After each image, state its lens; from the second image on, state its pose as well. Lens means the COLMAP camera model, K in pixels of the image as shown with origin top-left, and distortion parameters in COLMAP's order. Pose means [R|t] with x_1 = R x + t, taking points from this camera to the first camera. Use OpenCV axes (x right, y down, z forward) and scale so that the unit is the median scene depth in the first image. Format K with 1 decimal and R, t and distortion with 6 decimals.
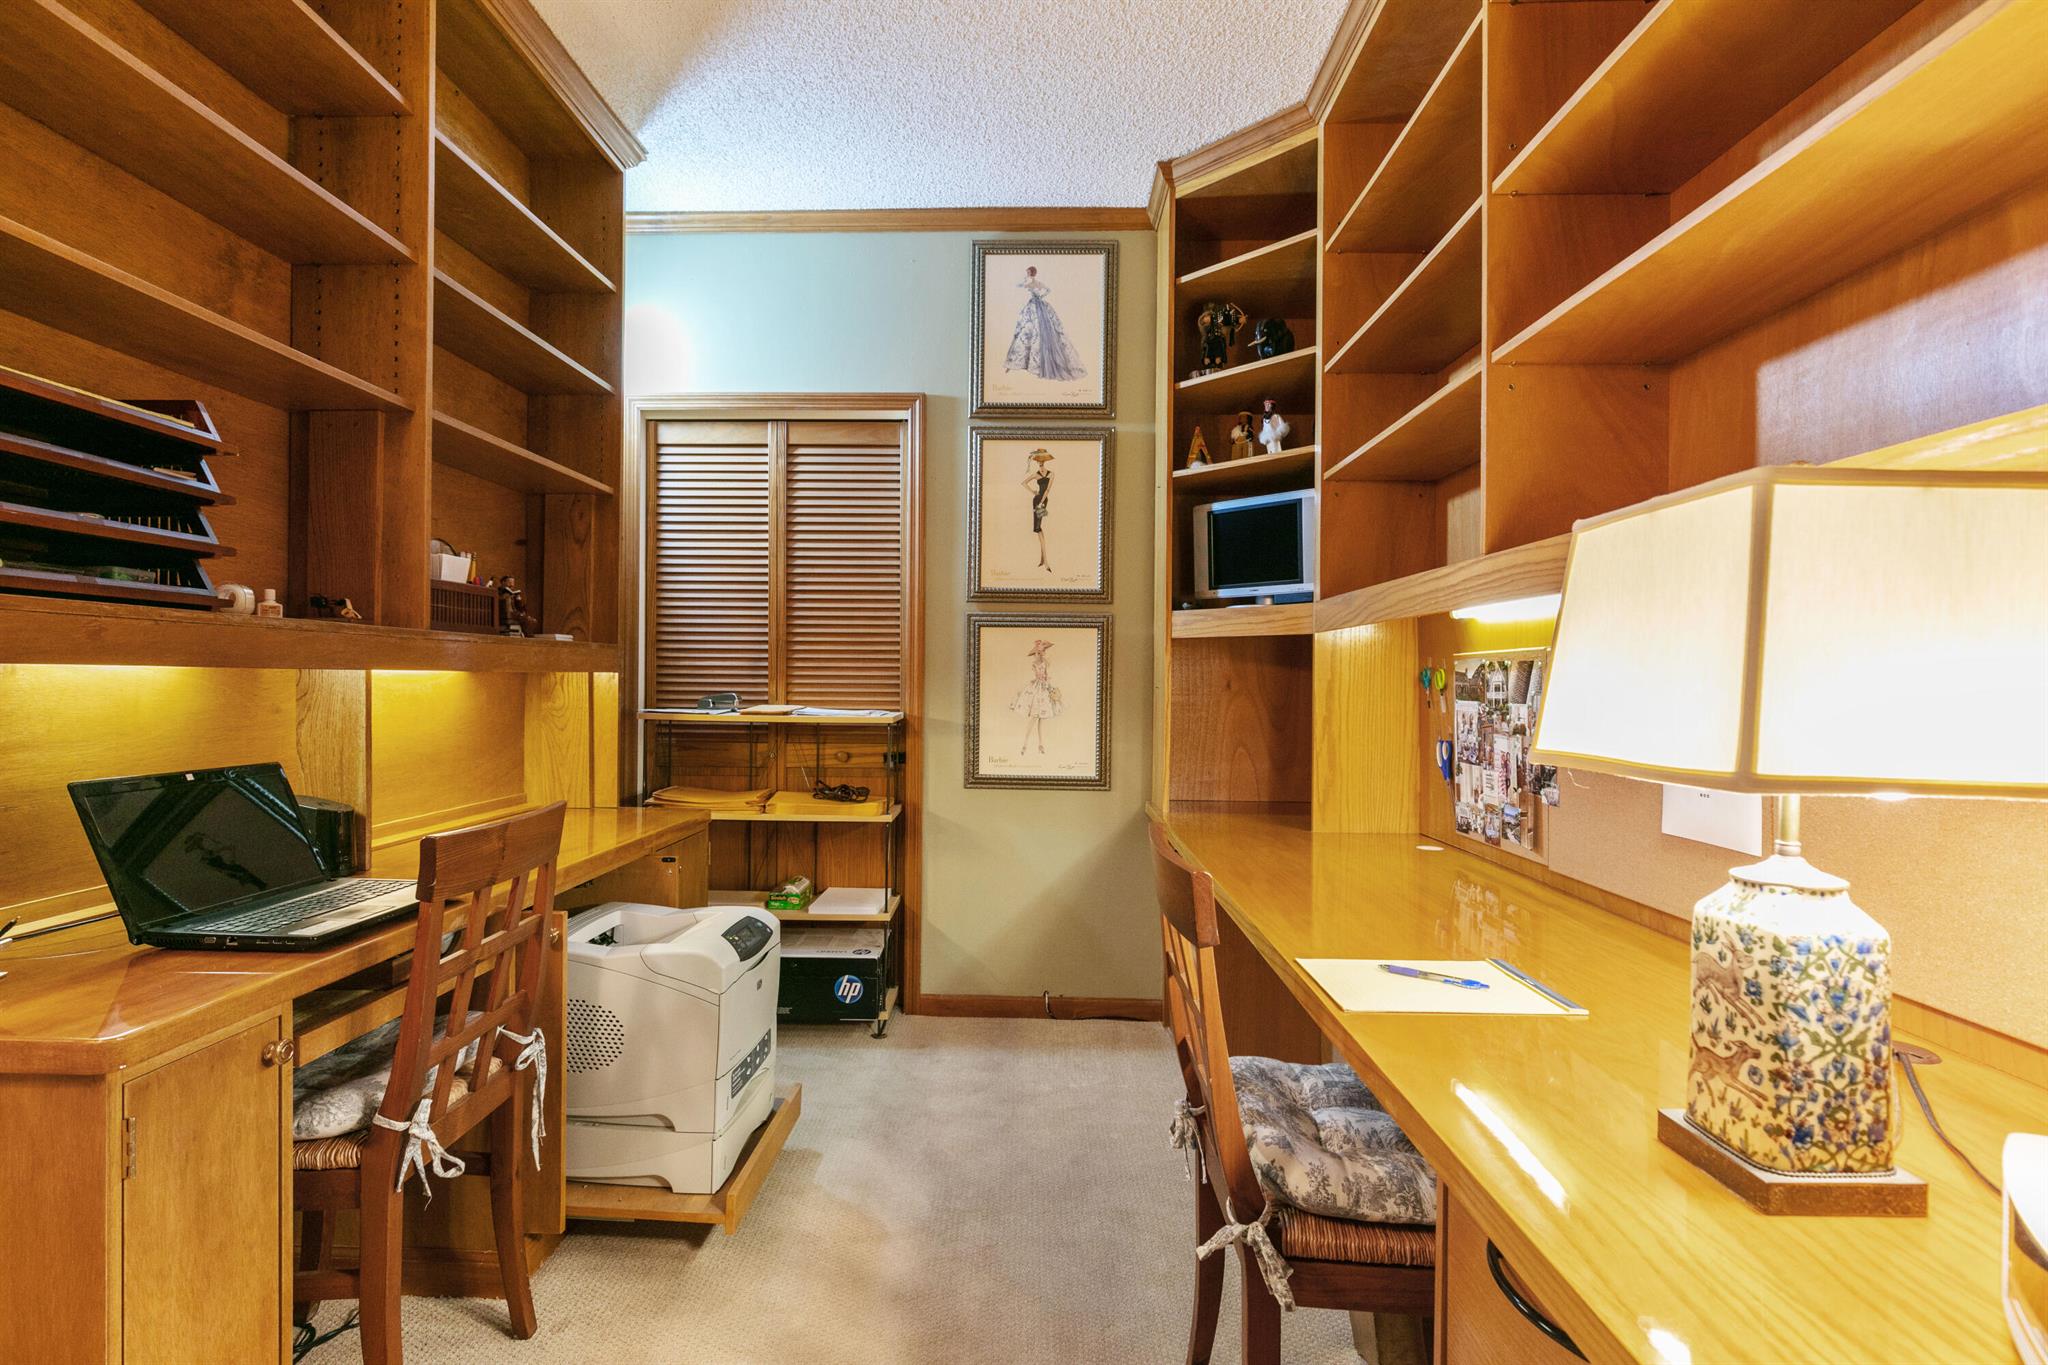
lens RADIAL K [[973.2, 0, 1013.0], [0, 973.2, 687.1], [0, 0, 1]] dist [-0.002205, 0.000070]
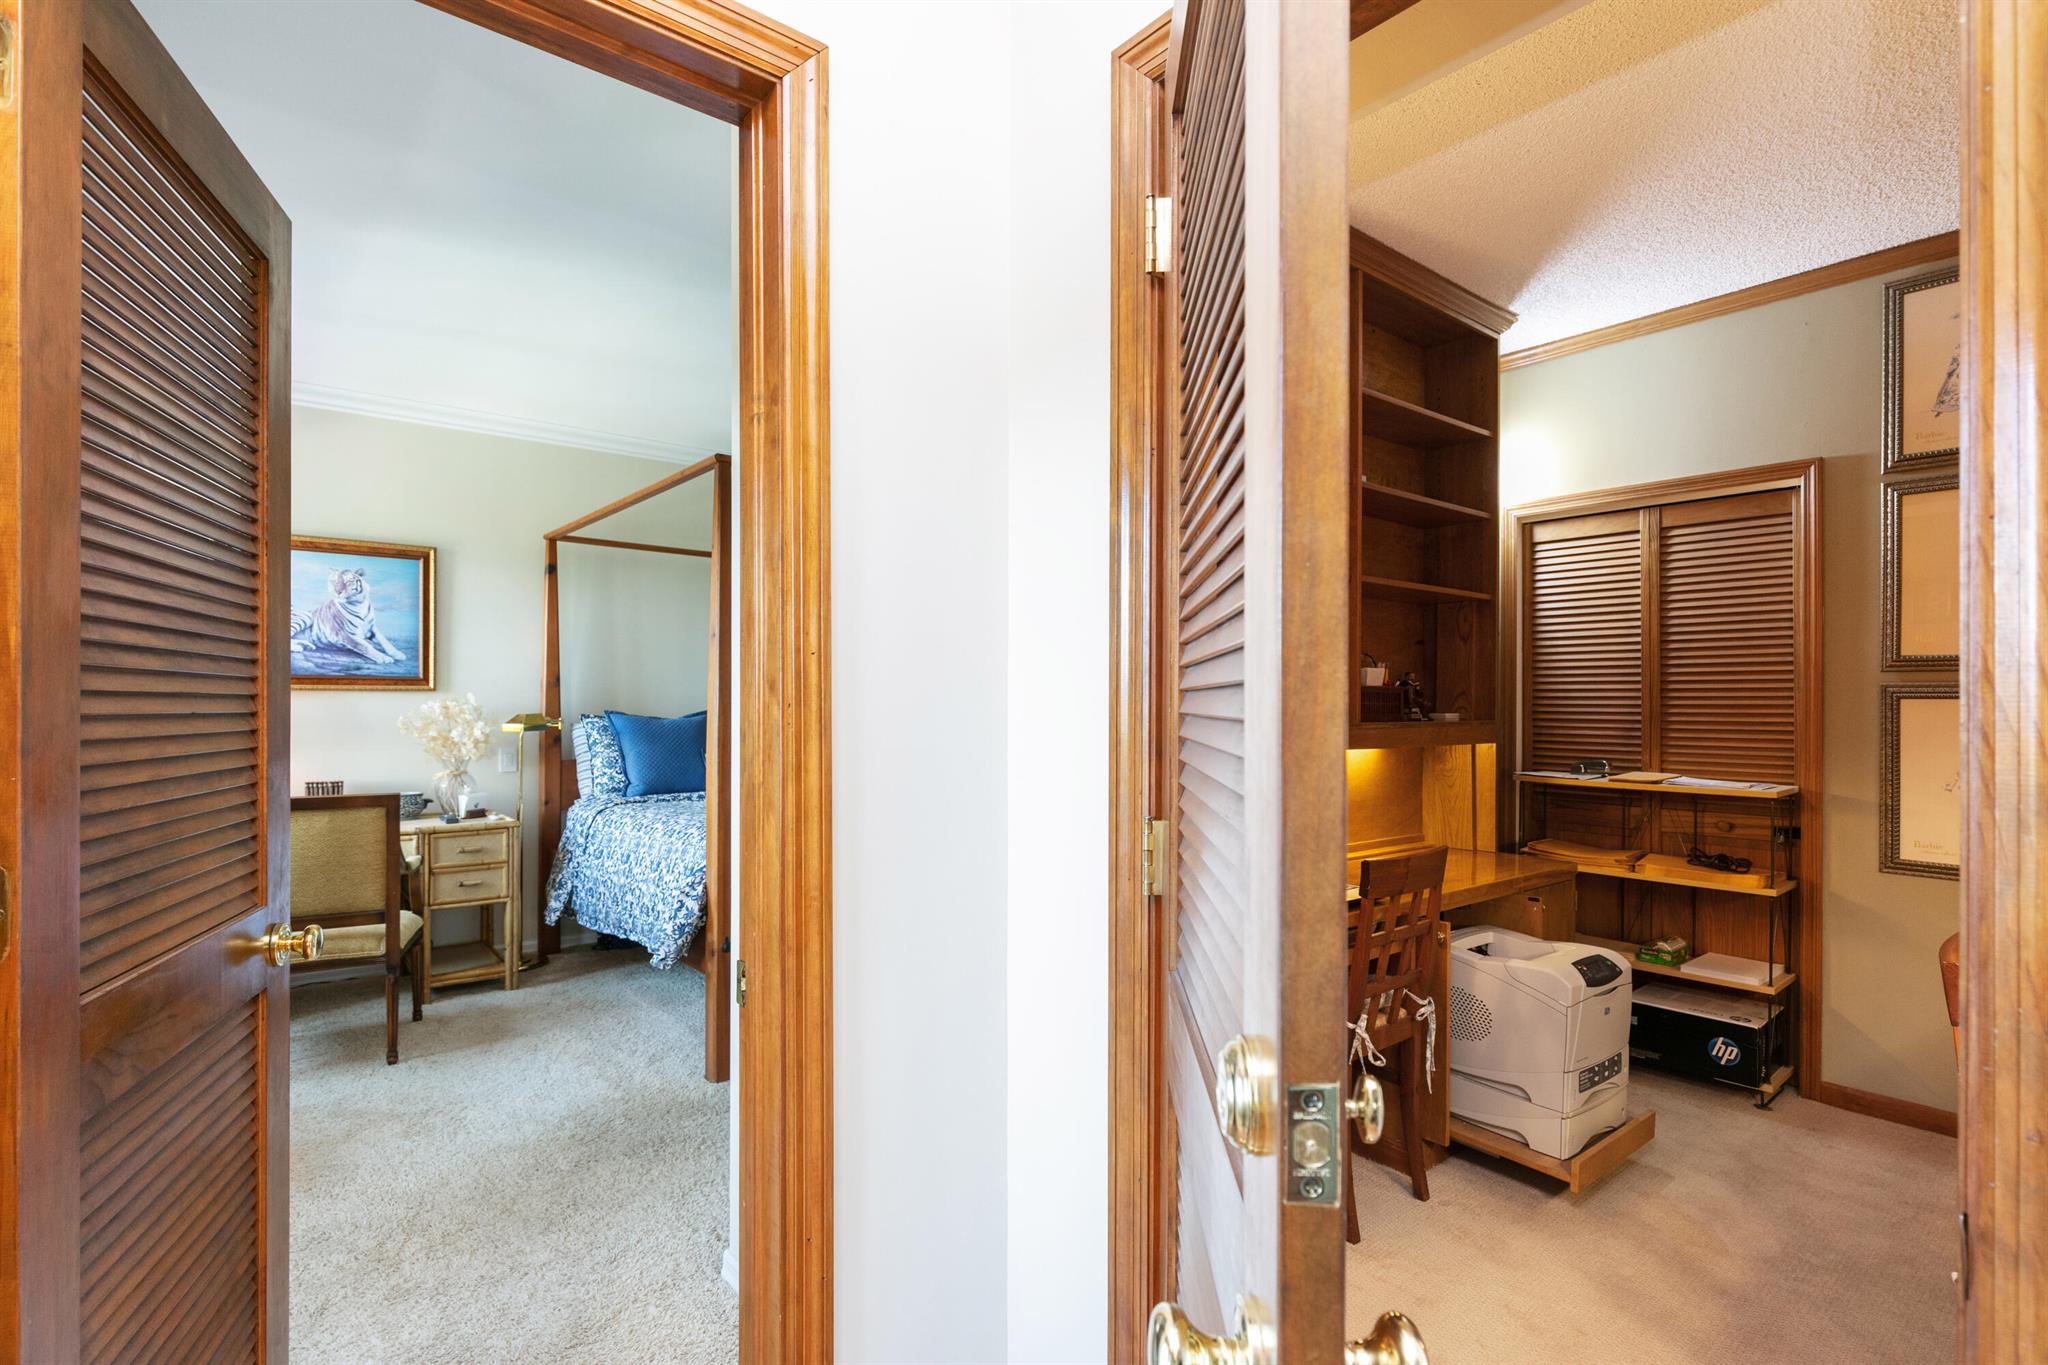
lens RADIAL K [[973.2, 0, 1013.0], [0, 973.2, 687.1], [0, 0, 1]] dist [-0.002205, 0.000070]
pose [[0.646202, -0.018536, -0.762941, 0.140212], [-0.008381, 0.999472, -0.031382, -0.041201], [0.763120, 0.026673, 0.645706, -0.265392]]
